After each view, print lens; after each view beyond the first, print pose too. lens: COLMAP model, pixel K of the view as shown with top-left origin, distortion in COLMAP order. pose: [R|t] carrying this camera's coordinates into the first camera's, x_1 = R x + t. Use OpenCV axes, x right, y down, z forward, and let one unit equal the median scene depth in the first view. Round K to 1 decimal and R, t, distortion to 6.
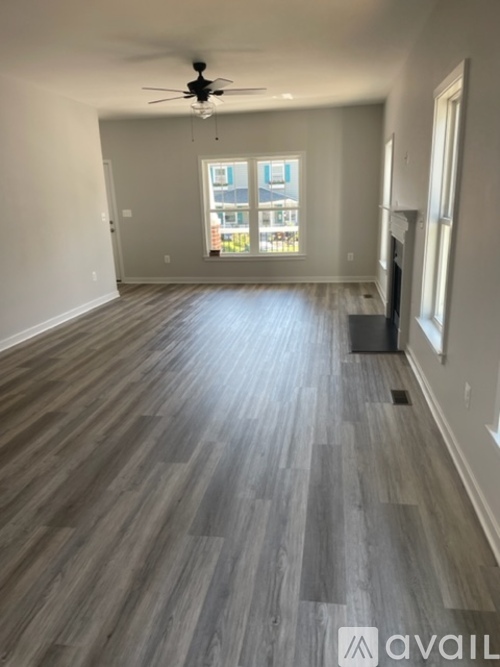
lens RADIAL K [[495.5, 0, 251.0], [0, 495.5, 329.5], [0, 0, 1]] dist [0.082782, -0.116098]
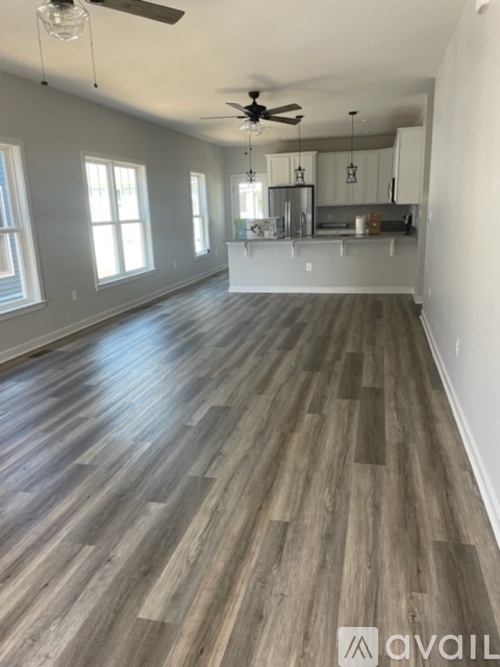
lens RADIAL K [[495.5, 0, 251.0], [0, 495.5, 329.5], [0, 0, 1]] dist [0.082782, -0.116098]
pose [[-0.994423, 0.036527, 0.098933, -0.337291], [0.079400, 0.876725, 0.474394, -0.428358], [-0.069409, 0.479604, -0.874736, 1.710320]]
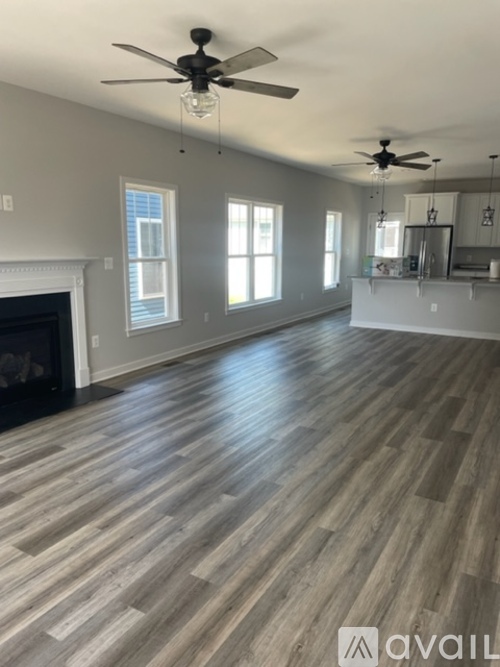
lens RADIAL K [[495.5, 0, 251.0], [0, 495.5, 329.5], [0, 0, 1]] dist [0.082782, -0.116098]
pose [[-0.928105, -0.044922, 0.369597, -0.429497], [0.112174, 0.912829, 0.392631, -0.458833], [-0.355017, 0.405863, -0.842163, 1.777940]]
